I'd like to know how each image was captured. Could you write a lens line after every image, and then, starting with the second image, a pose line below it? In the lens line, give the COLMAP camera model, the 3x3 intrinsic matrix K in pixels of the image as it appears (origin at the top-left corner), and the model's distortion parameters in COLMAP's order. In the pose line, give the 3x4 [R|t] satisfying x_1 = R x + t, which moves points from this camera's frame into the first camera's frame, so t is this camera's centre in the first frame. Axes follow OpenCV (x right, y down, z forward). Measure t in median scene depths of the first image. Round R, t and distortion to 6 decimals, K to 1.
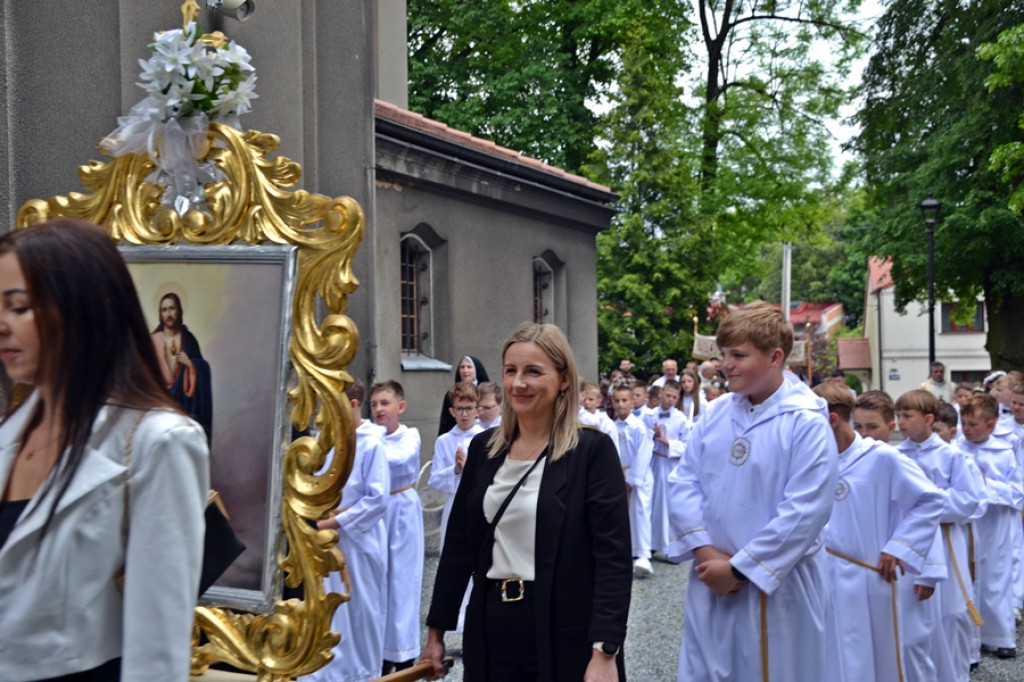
lens RADIAL K [[1407.8, 0, 515.5], [0, 1407.8, 338.8], [0, 0, 1]] dist [0.158343, 0.000000]
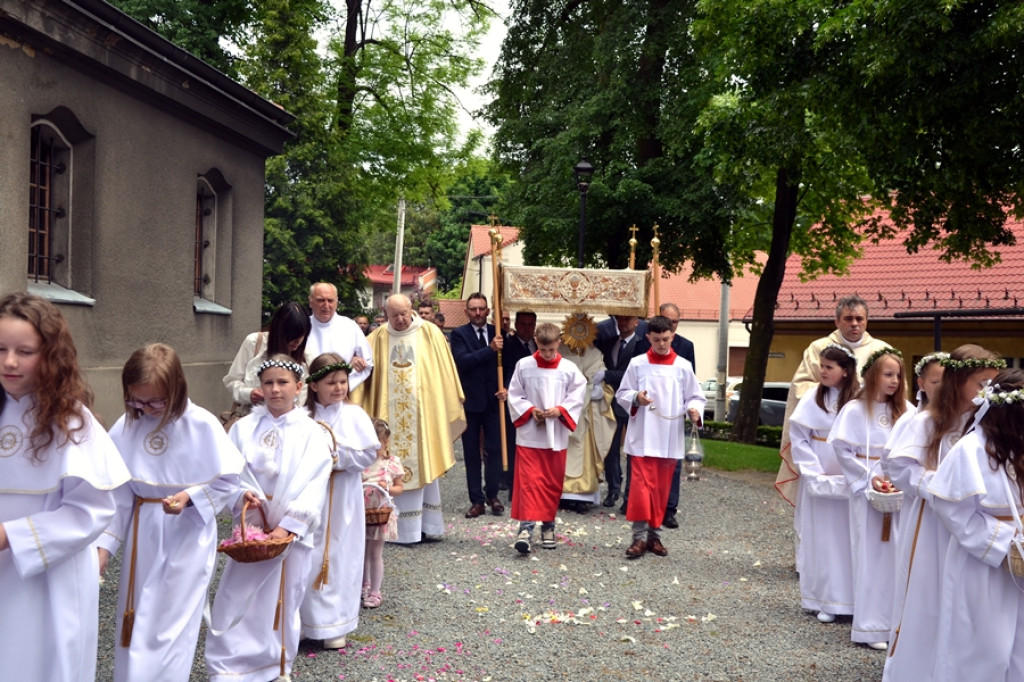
lens RADIAL K [[1194.8, 0, 527.4], [0, 1194.8, 352.4], [0, 0, 1]] dist [0.031975, 0.000000]
pose [[0.940761, 0.034581, 0.337303, -0.022455], [-0.049244, 0.998173, 0.035011, 0.006853], [-0.335476, -0.049547, 0.940745, 0.156597]]
